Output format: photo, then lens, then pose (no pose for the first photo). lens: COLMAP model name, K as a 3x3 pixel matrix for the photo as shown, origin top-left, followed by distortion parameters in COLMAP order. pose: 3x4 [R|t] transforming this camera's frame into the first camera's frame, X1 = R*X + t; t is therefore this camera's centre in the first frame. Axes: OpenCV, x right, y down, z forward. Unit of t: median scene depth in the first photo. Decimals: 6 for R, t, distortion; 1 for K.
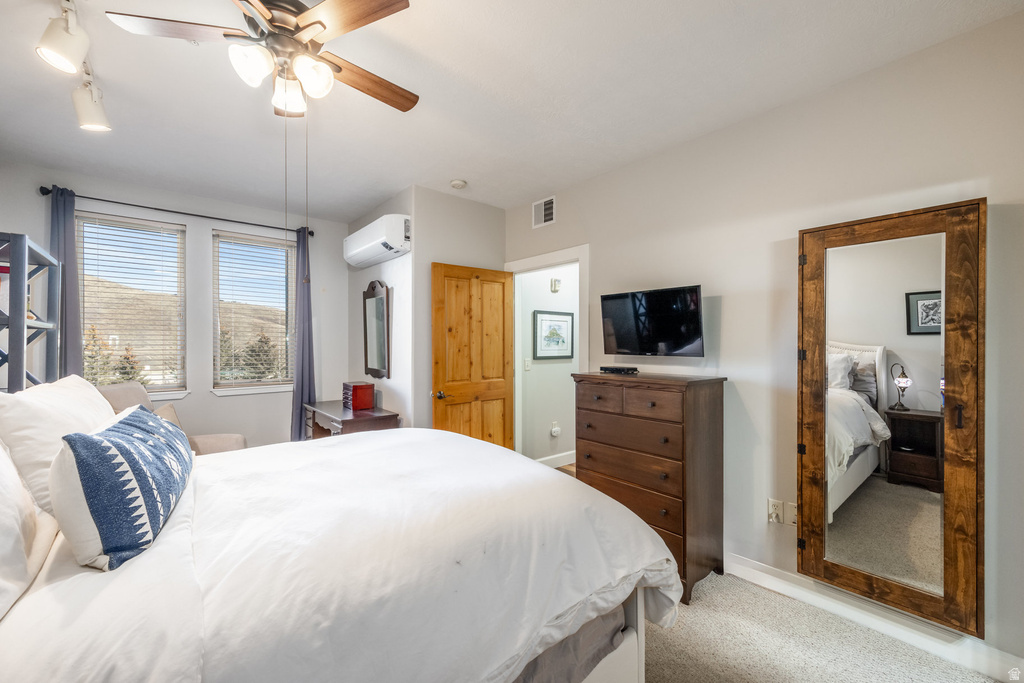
lens RADIAL K [[435.0, 0, 516.7], [0, 435.0, 344.2], [0, 0, 1]] dist [0.001836, 0.000350]
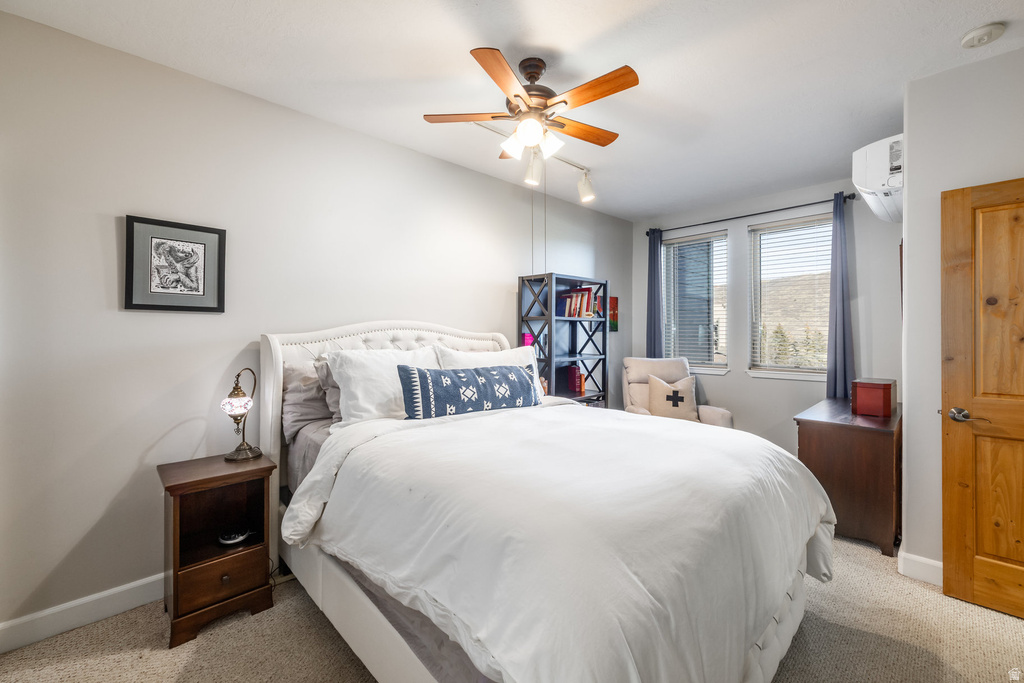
lens RADIAL K [[407.7, 0, 509.1], [0, 407.7, 332.4], [0, 0, 1]] dist [0.001008, 0.000161]
pose [[0.054322, 0.003921, -0.998516, 0.334166], [0.002809, 0.999988, 0.004080, 0.002223], [0.998520, -0.003026, 0.054311, 0.361553]]
